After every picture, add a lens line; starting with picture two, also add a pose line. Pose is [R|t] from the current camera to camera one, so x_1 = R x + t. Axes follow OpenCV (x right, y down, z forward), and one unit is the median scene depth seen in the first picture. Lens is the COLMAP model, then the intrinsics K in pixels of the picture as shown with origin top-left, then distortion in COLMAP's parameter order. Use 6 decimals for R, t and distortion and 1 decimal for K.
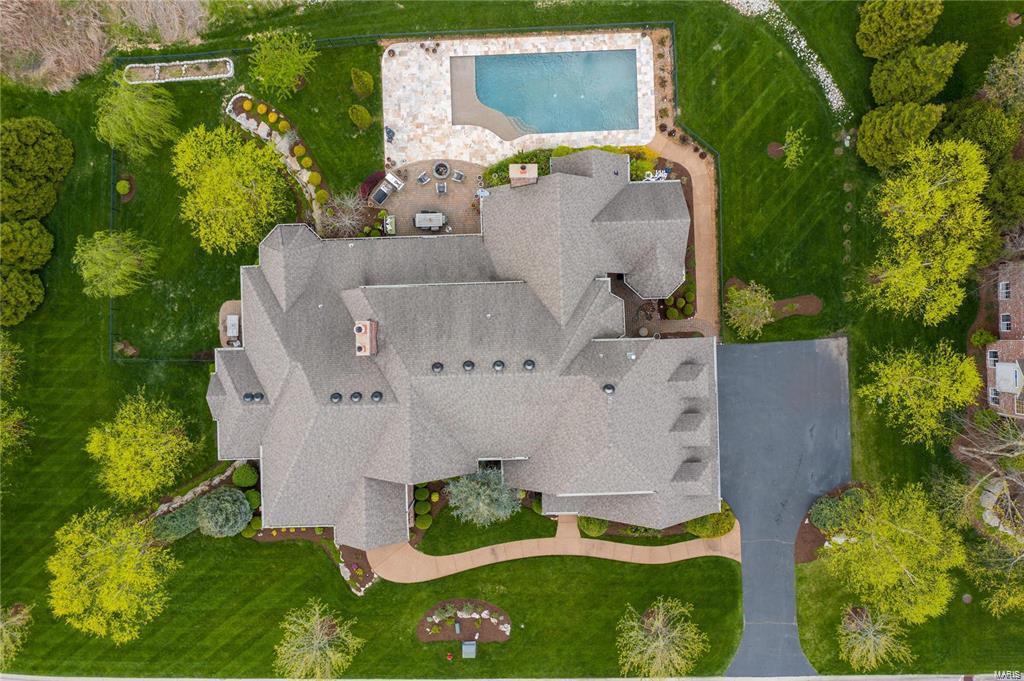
lens RADIAL K [[820.9, 0, 512.0], [0, 820.9, 340.5], [0, 0, 1]] dist [0.002204, 0.003324]
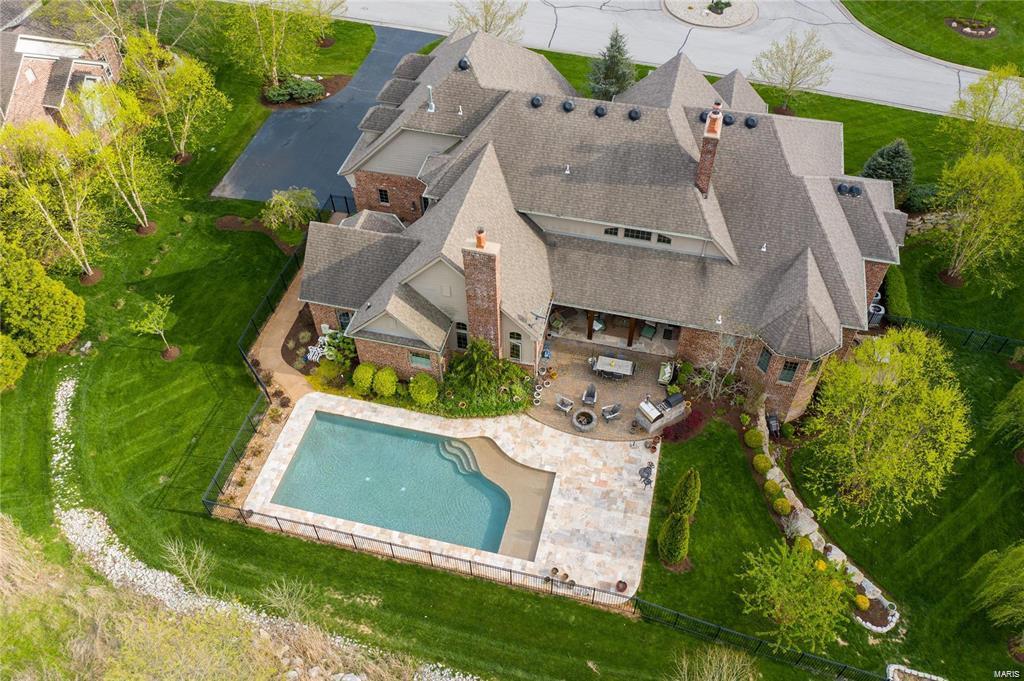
lens RADIAL K [[820.9, 0, 512.0], [0, 820.9, 340.5], [0, 0, 1]] dist [0.002204, 0.003324]
pose [[-0.961381, -0.190101, 0.199020, -0.155292], [0.274235, -0.722871, 0.634234, -0.636210], [0.023297, 0.664318, 0.747087, 0.400098]]
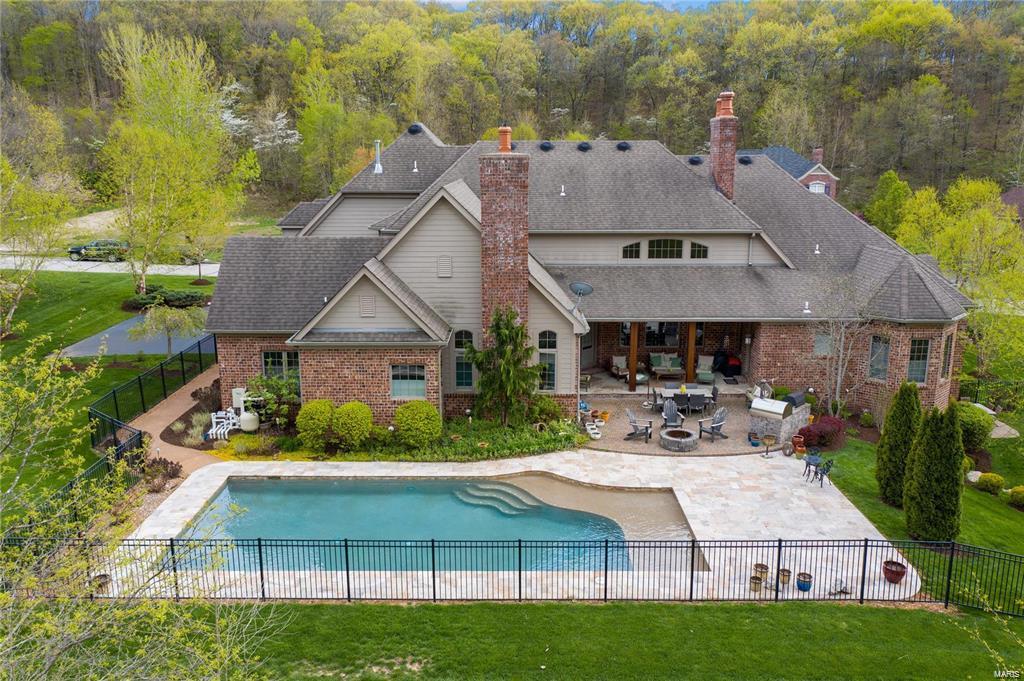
lens RADIAL K [[820.9, 0, 512.0], [0, 820.9, 340.5], [0, 0, 1]] dist [0.002204, 0.003324]
pose [[-0.999304, 0.006843, 0.036672, -0.008381], [0.034518, -0.203234, 0.978522, -0.652269], [0.014149, 0.979106, 0.202856, 0.844619]]
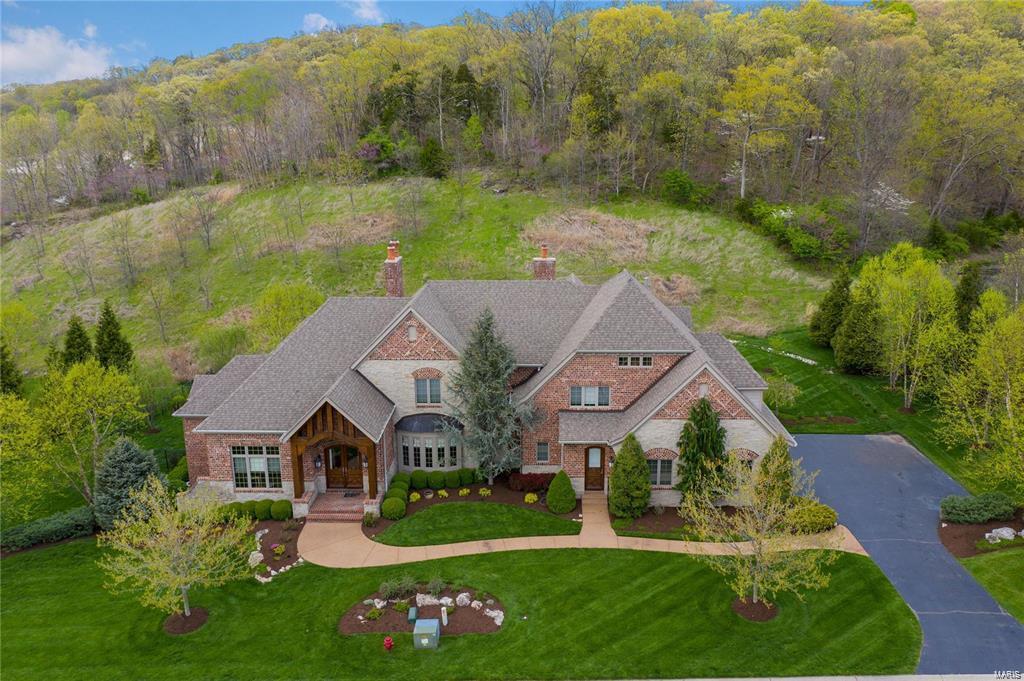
lens RADIAL K [[820.9, 0, 512.0], [0, 820.9, 340.5], [0, 0, 1]] dist [0.002204, 0.003324]
pose [[0.998073, 0.021272, -0.058282, 0.033609], [-0.061644, 0.233715, -0.970349, 0.878111], [-0.007020, 0.972072, 0.234577, 0.694679]]
